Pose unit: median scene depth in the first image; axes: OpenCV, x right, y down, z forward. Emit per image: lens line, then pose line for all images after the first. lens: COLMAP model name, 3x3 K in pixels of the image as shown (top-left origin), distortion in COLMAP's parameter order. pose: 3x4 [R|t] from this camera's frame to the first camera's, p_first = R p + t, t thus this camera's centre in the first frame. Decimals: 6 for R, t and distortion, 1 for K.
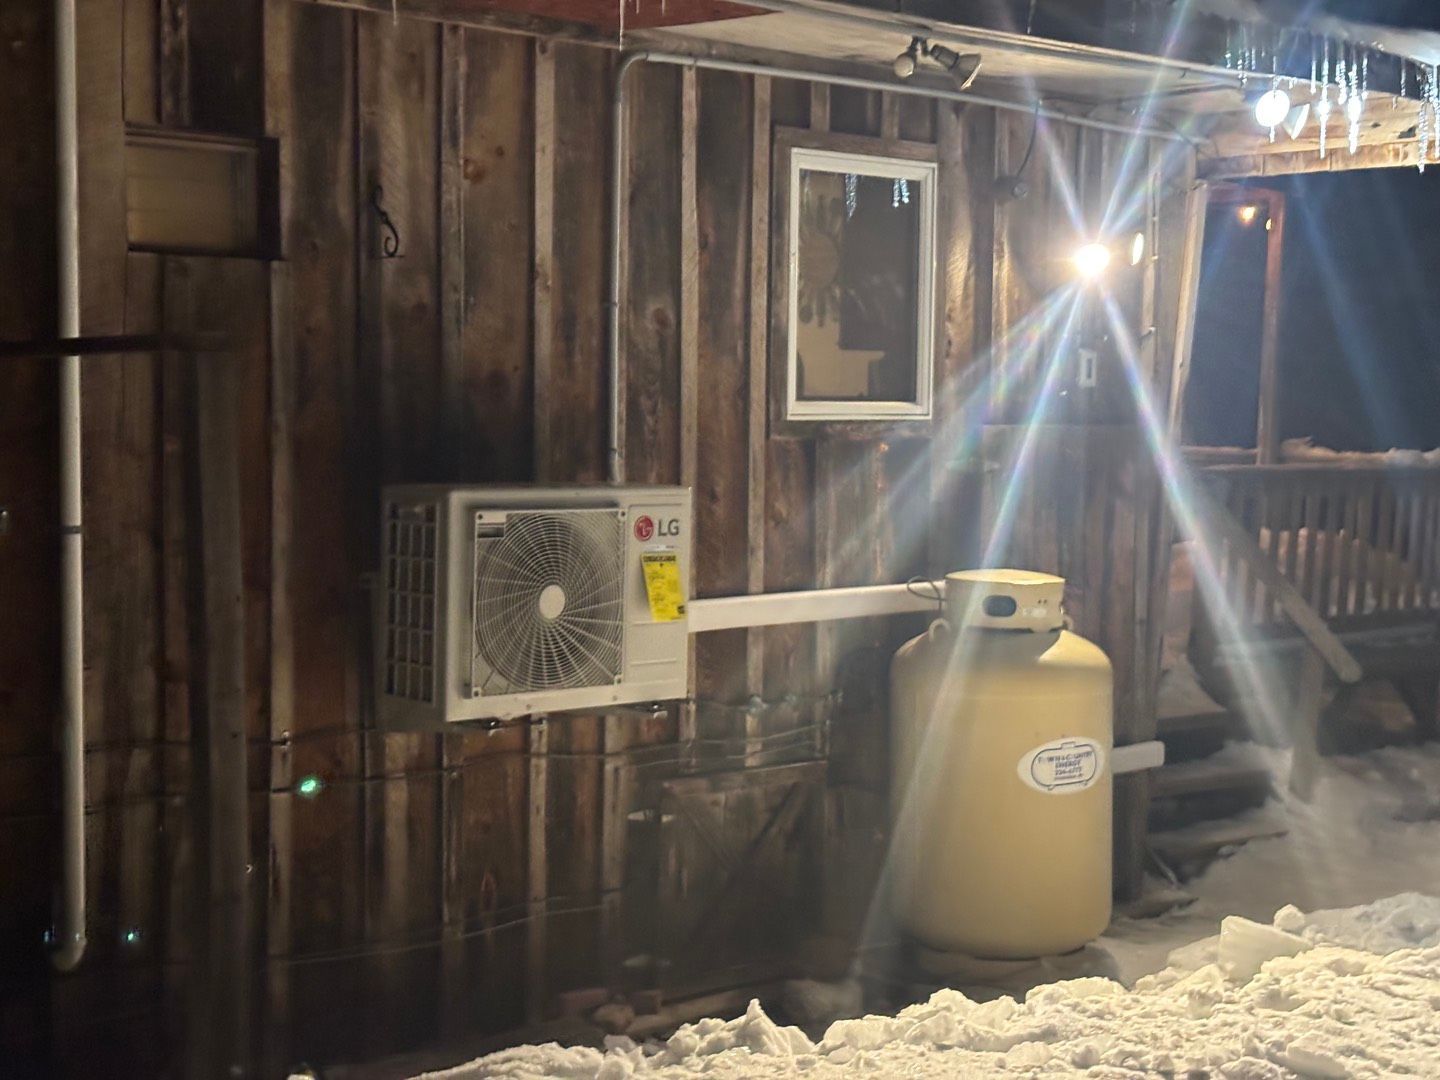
lens RADIAL K [[2120.6, 0, 720.0], [0, 2120.6, 540.0], [0, 0, 1]] dist [0.055628, -0.051959]
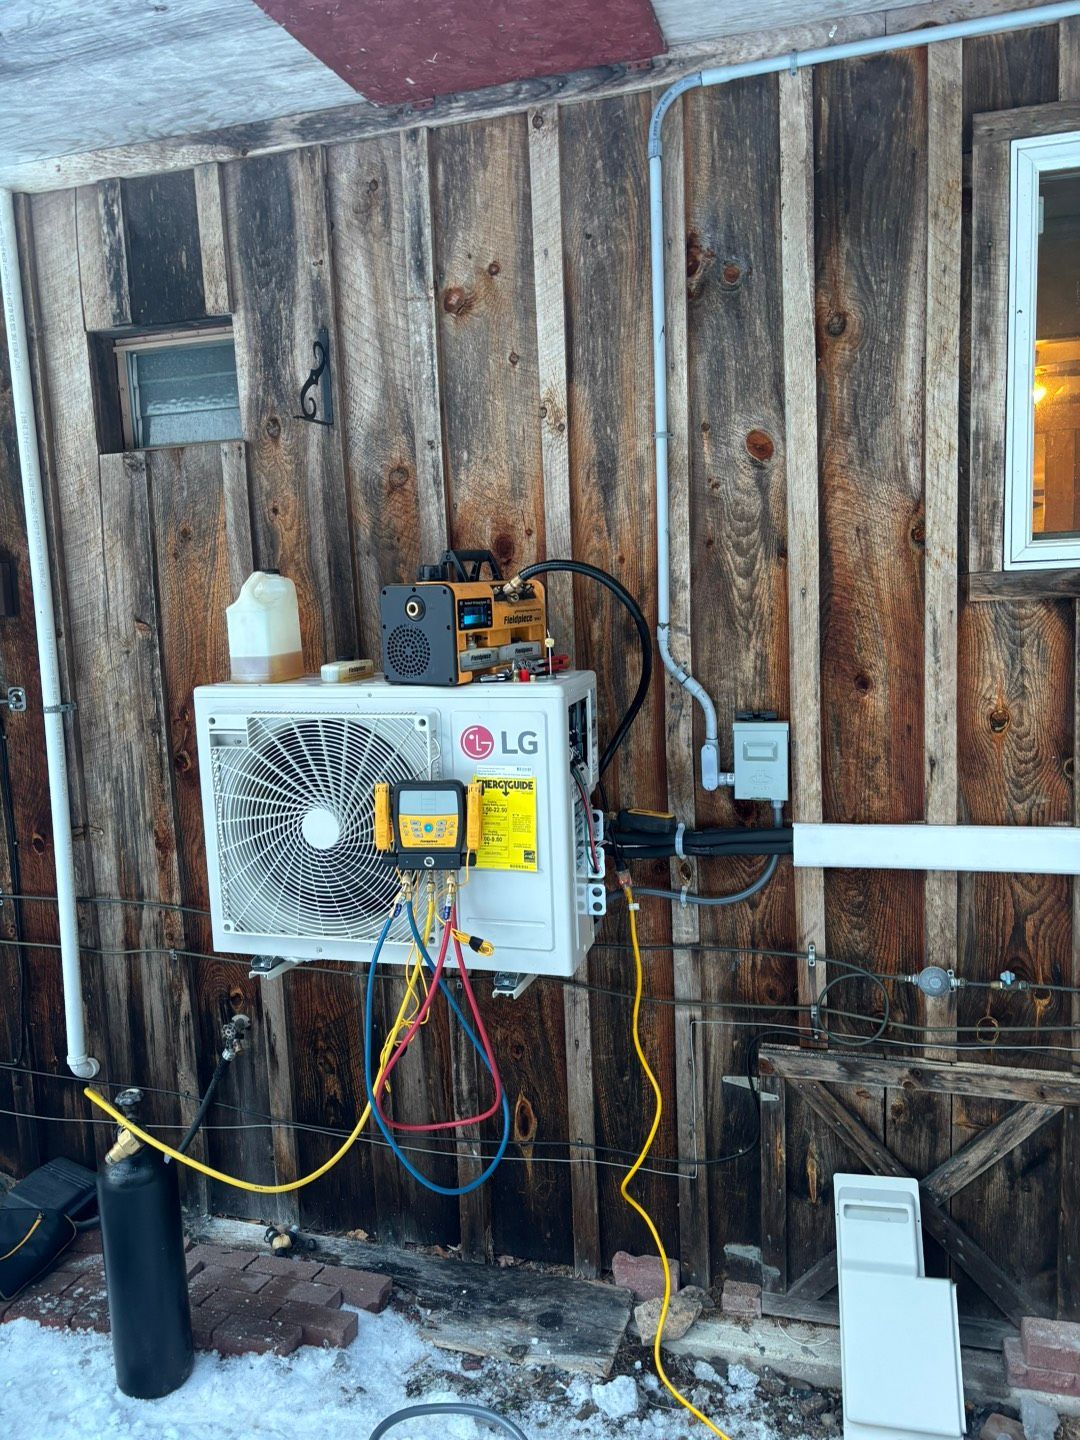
lens RADIAL K [[1073.0, 0, 513.5], [0, 1073.0, 708.8], [0, 0, 1]] dist [0.031224, -0.027324]
pose [[0.524910, 0.068629, -0.848387, 0.266623], [-0.007558, 0.997081, 0.075981, -0.042345], [0.851124, -0.033472, 0.523896, 0.766353]]
